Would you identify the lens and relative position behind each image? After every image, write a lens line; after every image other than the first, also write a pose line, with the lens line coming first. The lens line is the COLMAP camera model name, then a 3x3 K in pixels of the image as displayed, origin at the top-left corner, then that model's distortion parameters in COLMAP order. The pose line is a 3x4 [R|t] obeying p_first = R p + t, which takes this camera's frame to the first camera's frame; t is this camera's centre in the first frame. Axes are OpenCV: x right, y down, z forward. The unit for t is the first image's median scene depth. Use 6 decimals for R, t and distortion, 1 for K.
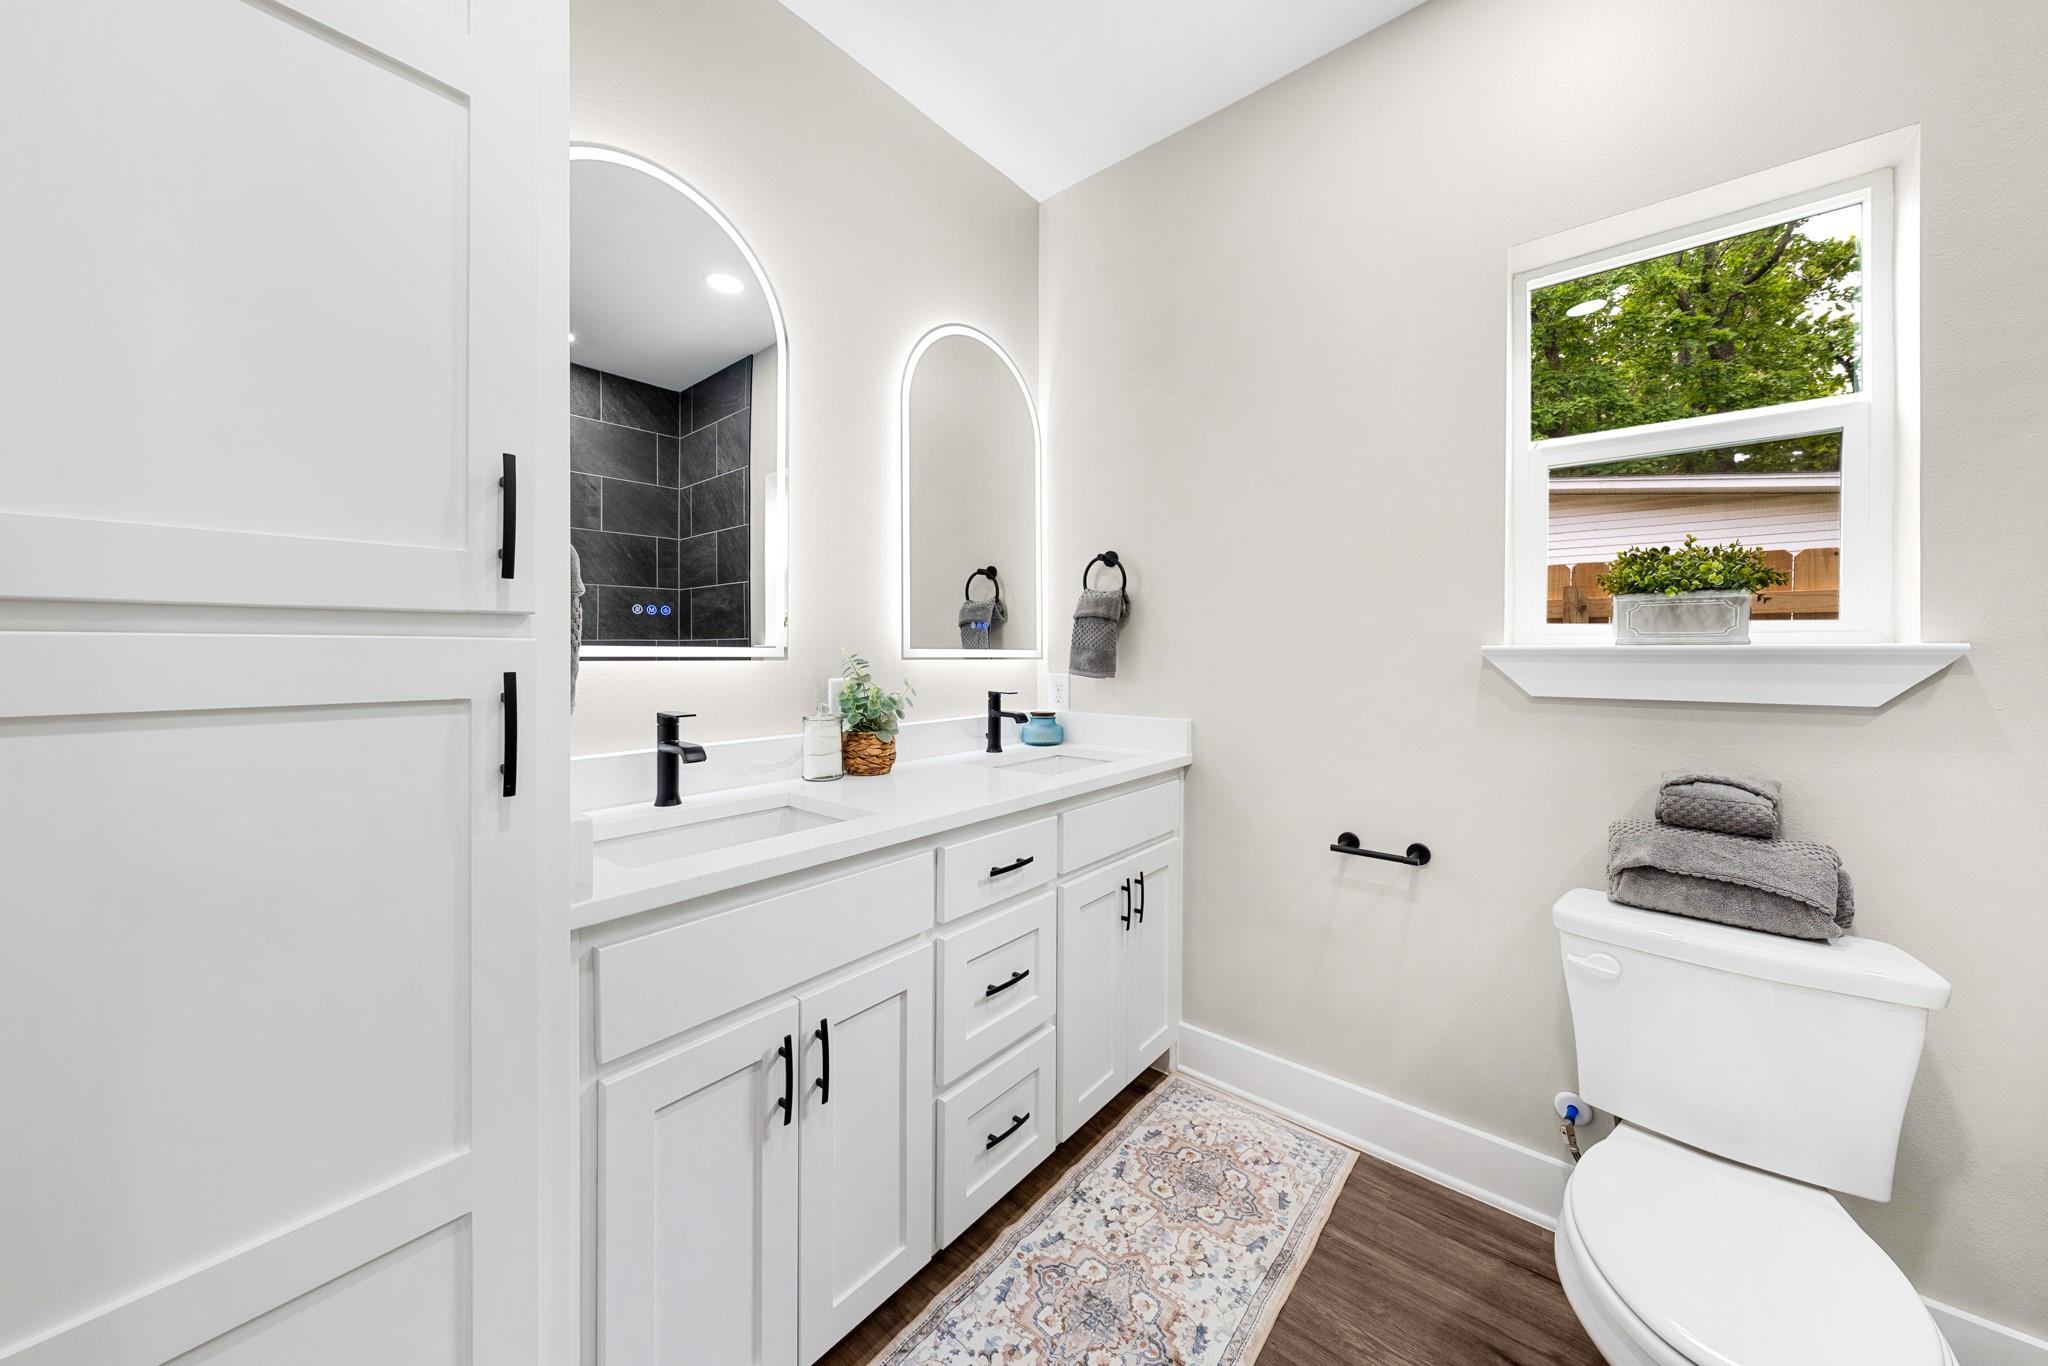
lens RADIAL K [[705.8, 0, 1025.2], [0, 705.8, 652.3], [0, 0, 1]] dist [0.000795, 0.000089]
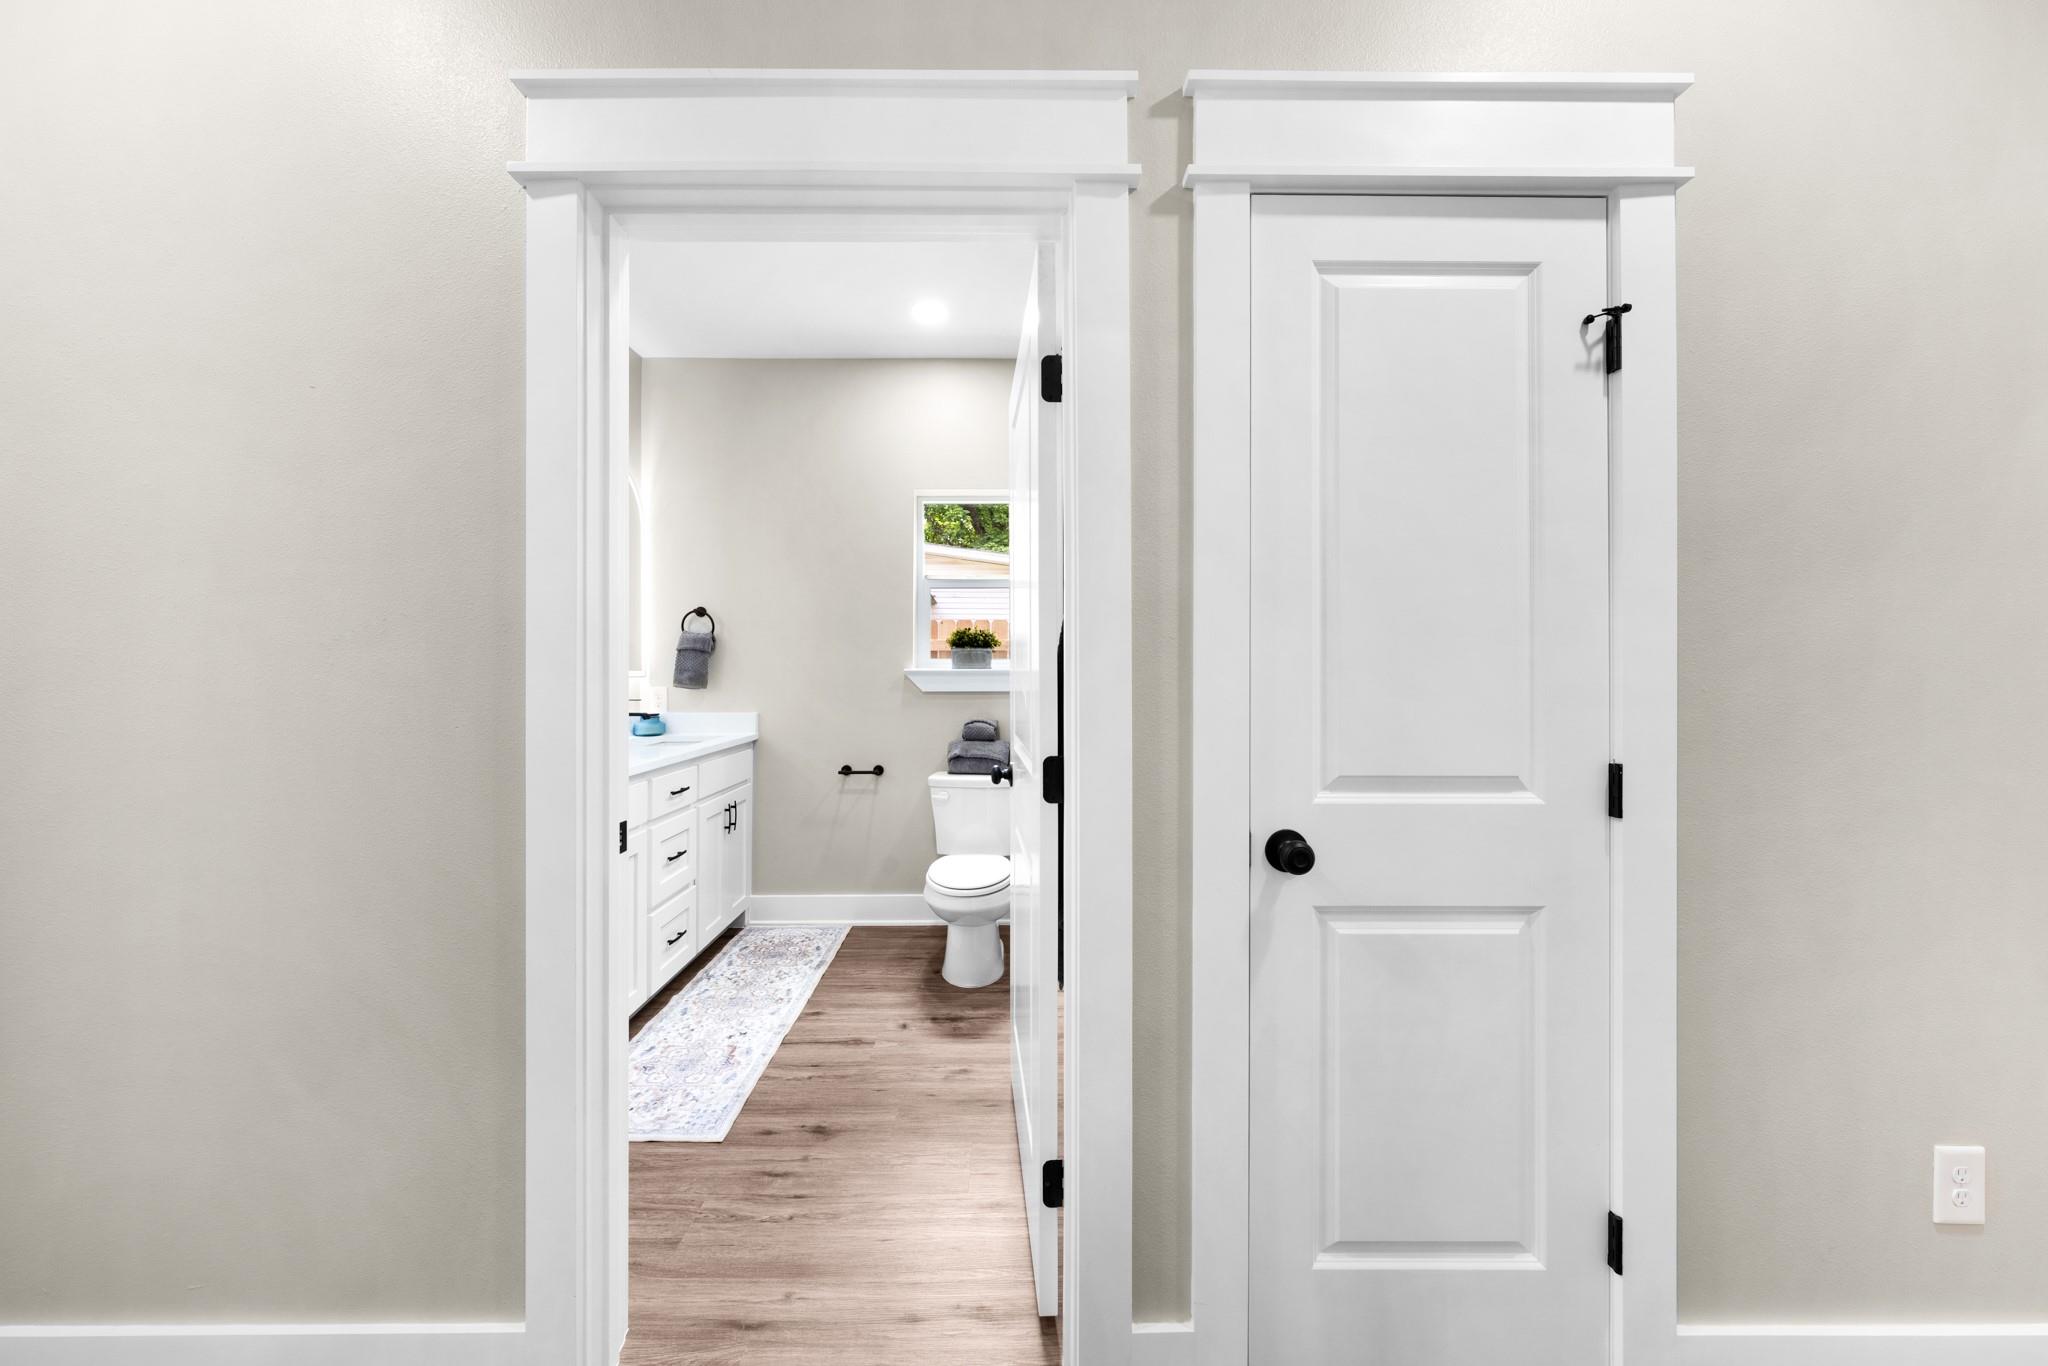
lens RADIAL K [[708.3, 0, 1019.7], [0, 708.3, 665.7], [0, 0, 1]] dist [-0.001029, -0.000174]
pose [[0.760013, 0.000716, 0.649907, -0.507395], [0.001836, 0.999993, -0.003248, -0.011973], [-0.649905, 0.003662, 0.760007, -0.899754]]
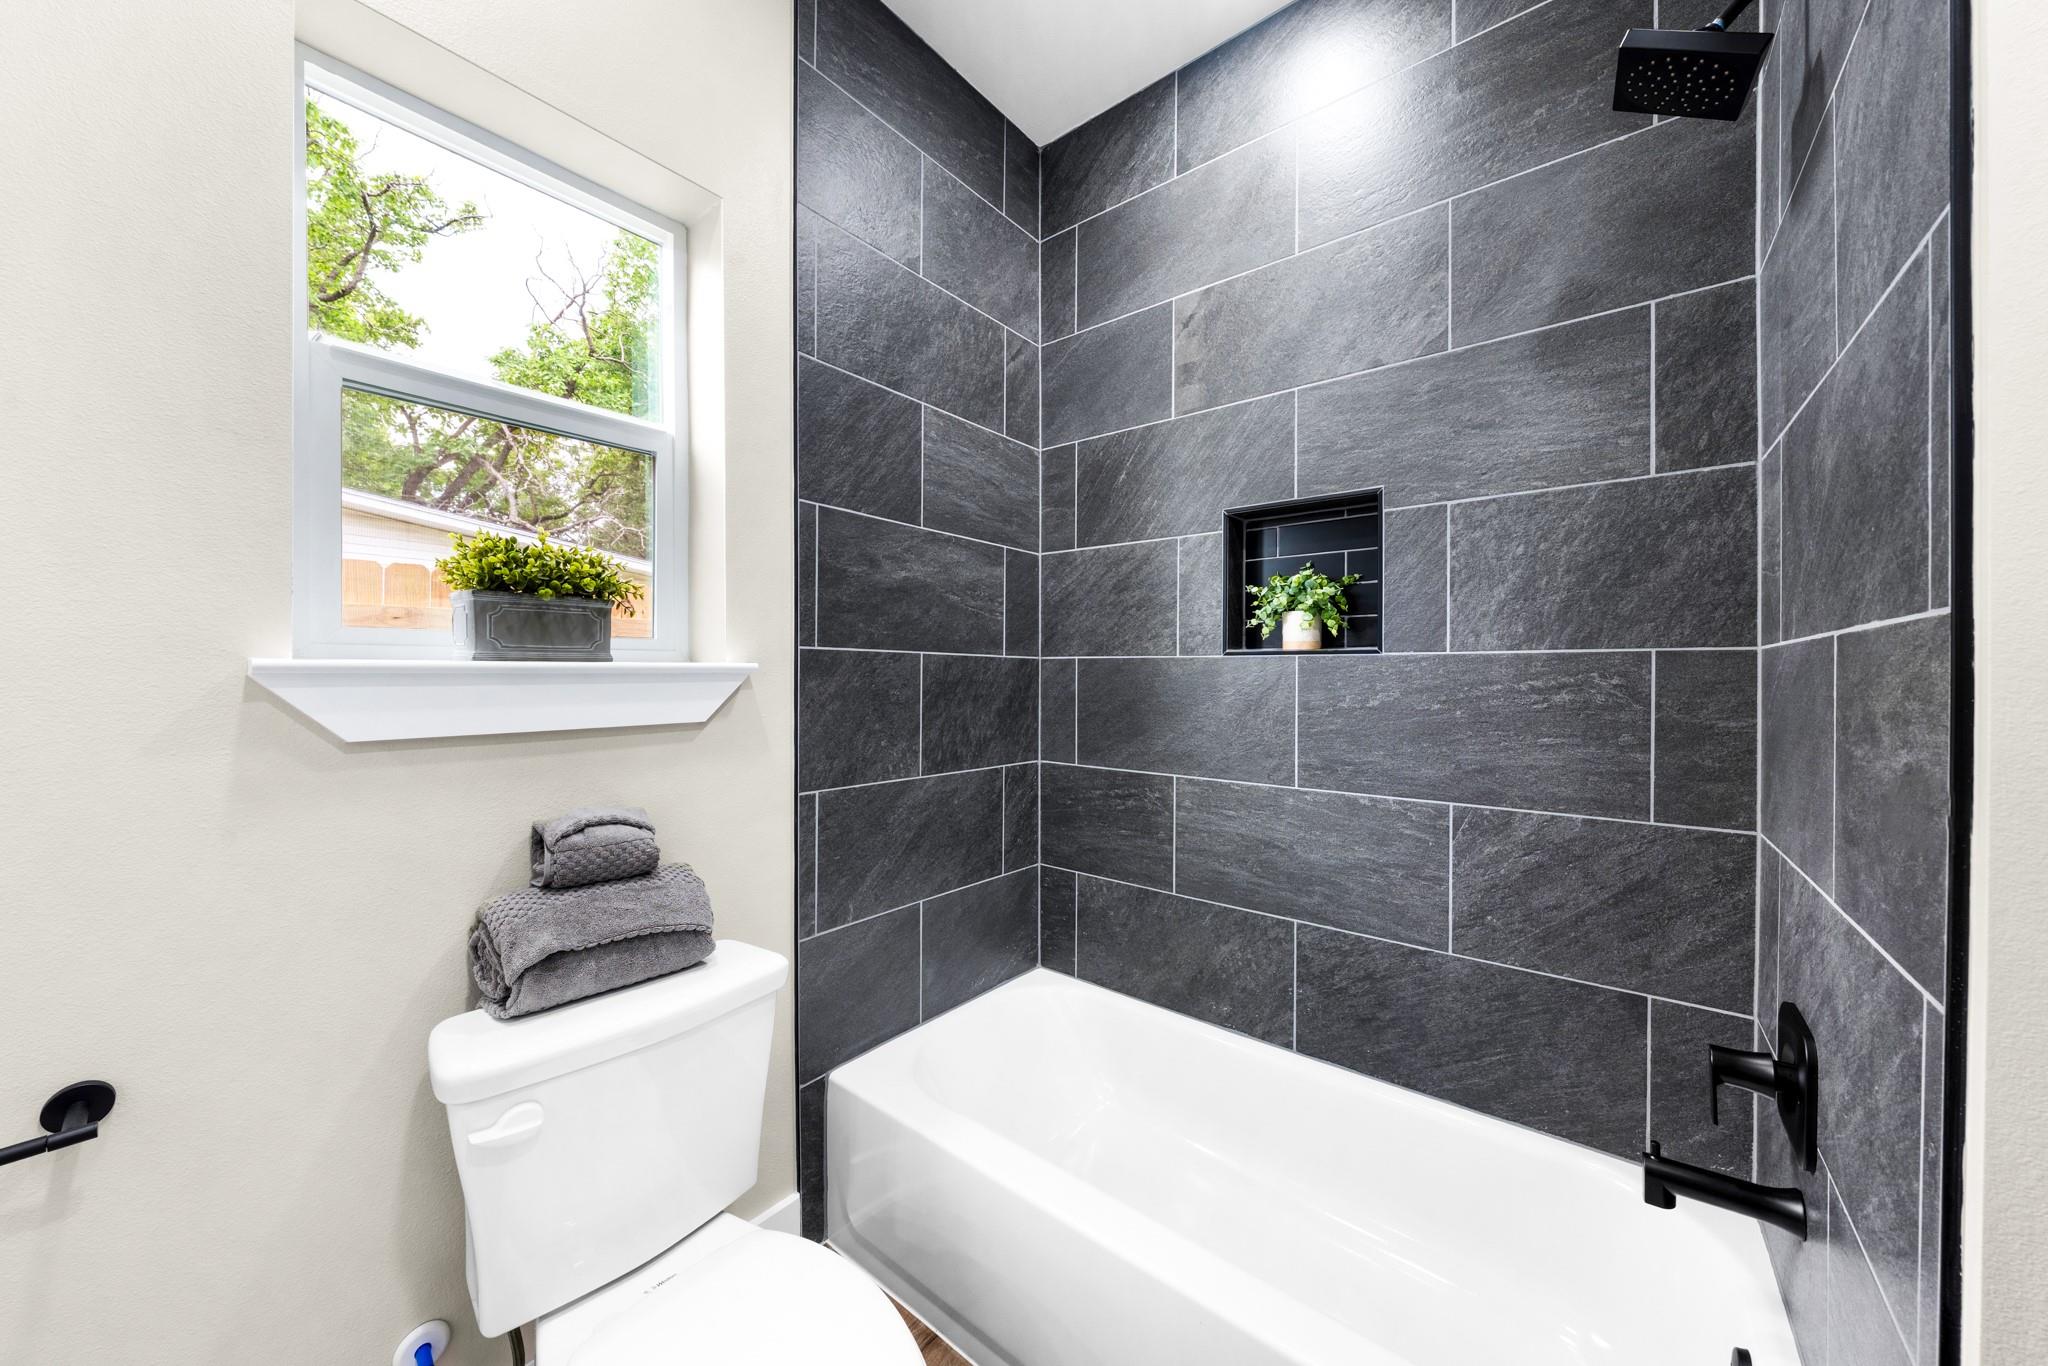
lens RADIAL K [[707.9, 0, 1018.3], [0, 707.9, 677.1], [0, 0, 1]] dist [-0.000381, 0.000173]
pose [[-0.004873, -0.007144, 0.999963, 0.103351], [0.001418, 0.999973, 0.007151, 0.002279], [-0.999987, 0.001453, -0.004863, 0.419422]]
